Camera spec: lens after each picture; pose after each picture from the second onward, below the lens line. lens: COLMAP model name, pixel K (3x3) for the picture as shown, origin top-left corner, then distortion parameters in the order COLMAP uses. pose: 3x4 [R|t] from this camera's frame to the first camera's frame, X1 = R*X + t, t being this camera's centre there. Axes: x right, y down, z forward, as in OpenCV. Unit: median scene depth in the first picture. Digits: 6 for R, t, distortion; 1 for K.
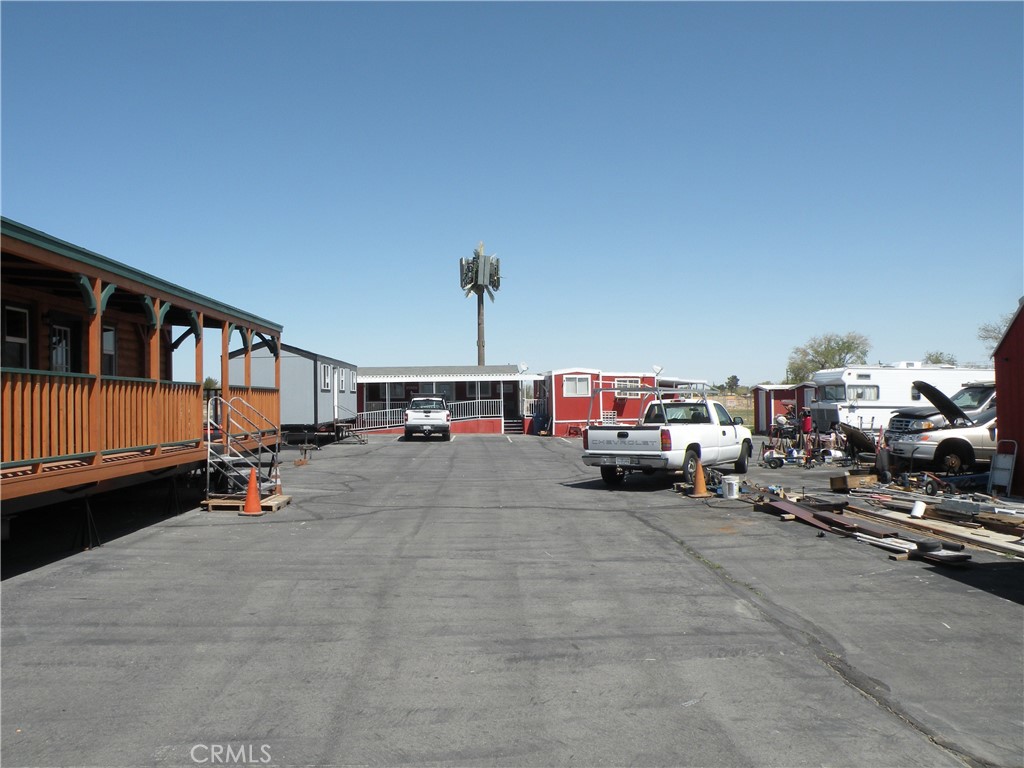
lens RADIAL K [[806.1, 0, 517.5], [0, 806.1, 382.6], [0, 0, 1]] dist [-0.156318, 0.137664]
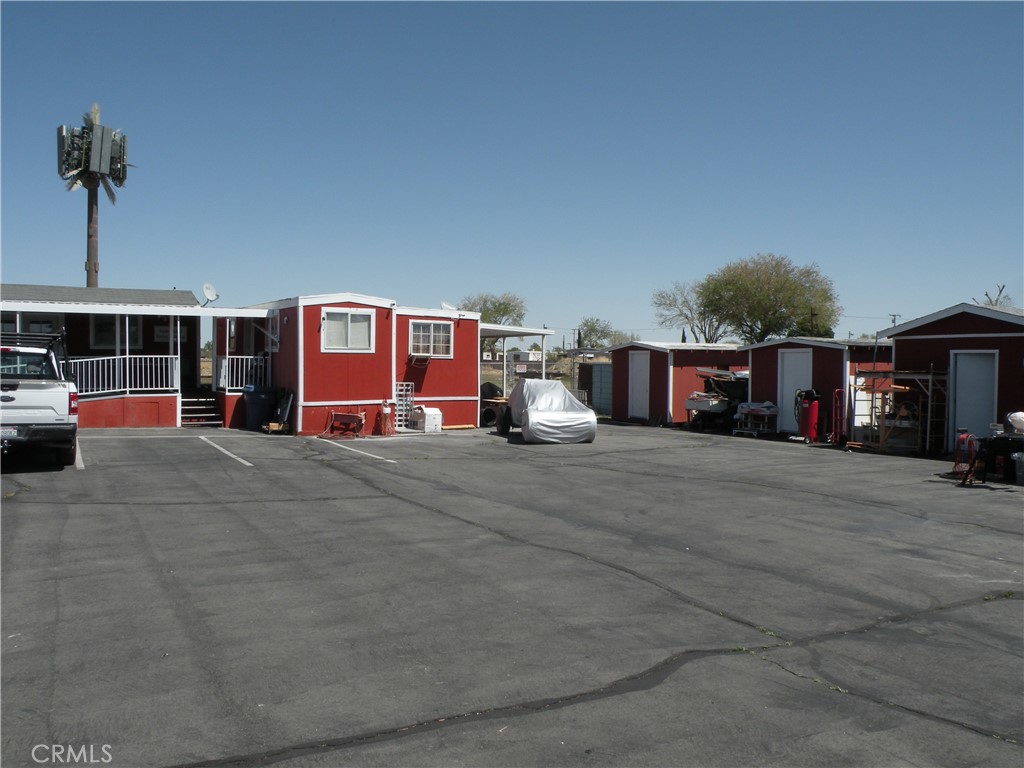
lens RADIAL K [[806.1, 0, 517.5], [0, 806.1, 382.6], [0, 0, 1]] dist [-0.156318, 0.137664]
pose [[0.882826, 0.008988, 0.469614, -0.060467], [-0.031655, 0.998682, 0.040395, 0.012250], [-0.468632, -0.050528, 0.881947, 0.499768]]
